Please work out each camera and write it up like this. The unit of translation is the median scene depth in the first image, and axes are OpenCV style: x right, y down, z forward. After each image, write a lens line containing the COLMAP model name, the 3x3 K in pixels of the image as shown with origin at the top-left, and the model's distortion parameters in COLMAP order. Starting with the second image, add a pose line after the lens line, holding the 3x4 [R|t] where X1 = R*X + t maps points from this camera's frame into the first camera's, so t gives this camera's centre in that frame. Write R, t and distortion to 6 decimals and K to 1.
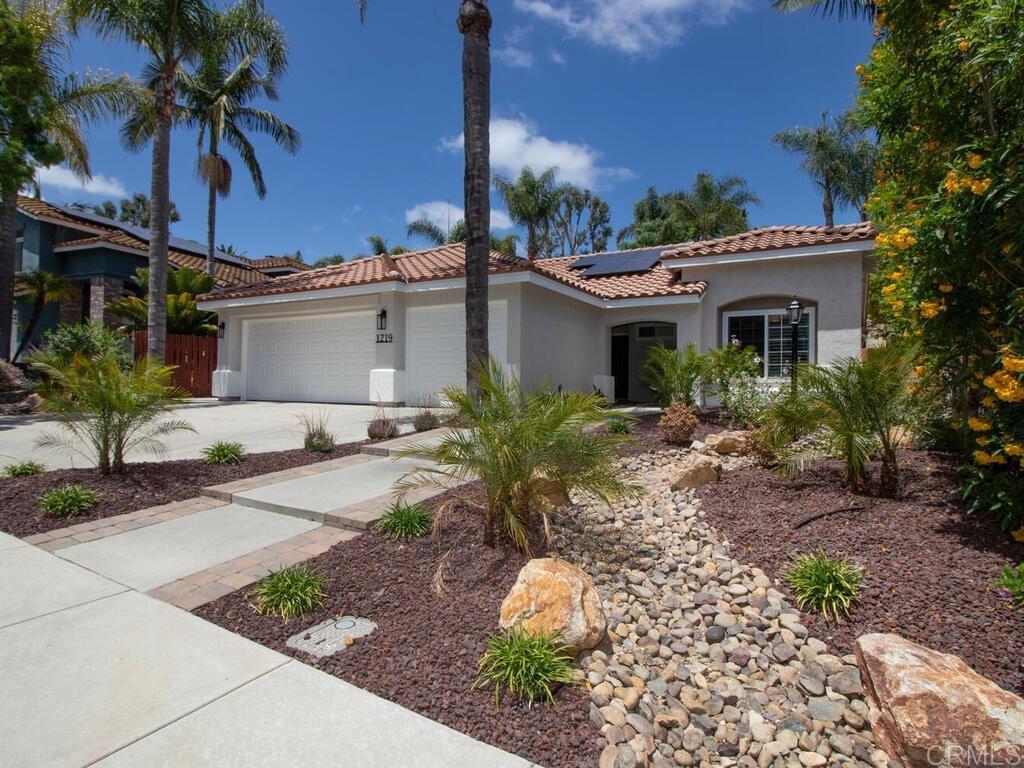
lens RADIAL K [[538.2, 0, 504.5], [0, 538.2, 374.4], [0, 0, 1]] dist [0.003914, -0.015319]
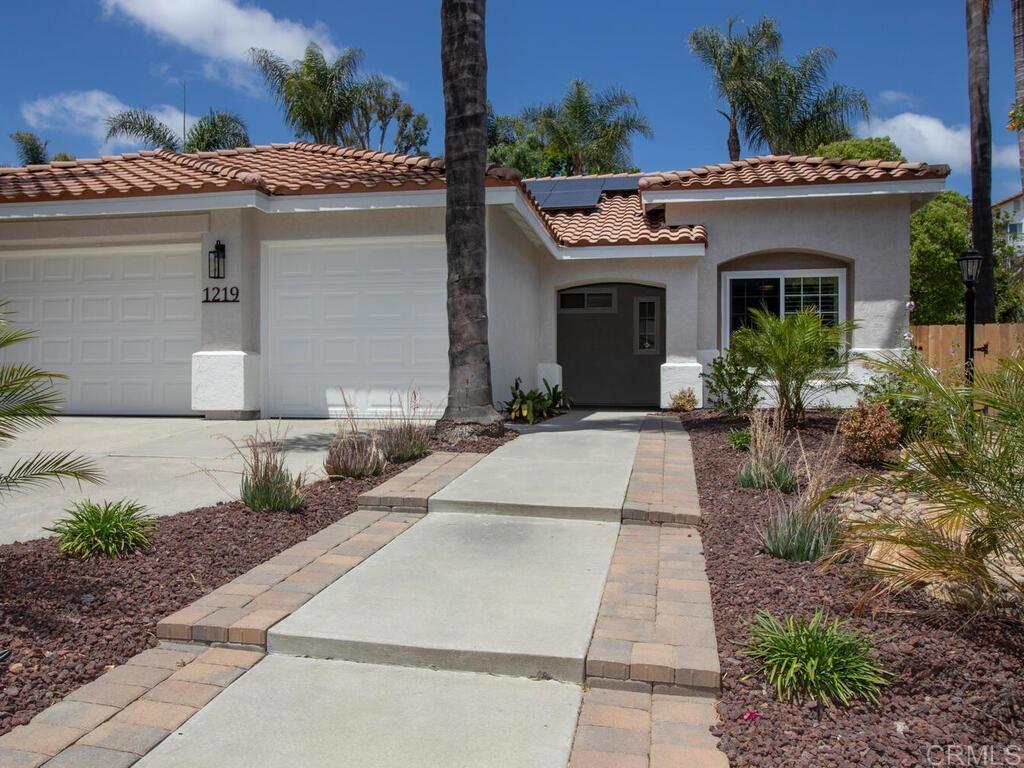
lens RADIAL K [[788.4, 0, 510.7], [0, 788.4, 375.6], [0, 0, 1]] dist [0.008384, 0.003455]
pose [[0.948131, -0.005110, 0.317838, -0.198714], [0.002077, 0.999949, 0.009883, 0.007905], [-0.317873, -0.008710, 0.948093, 0.140645]]
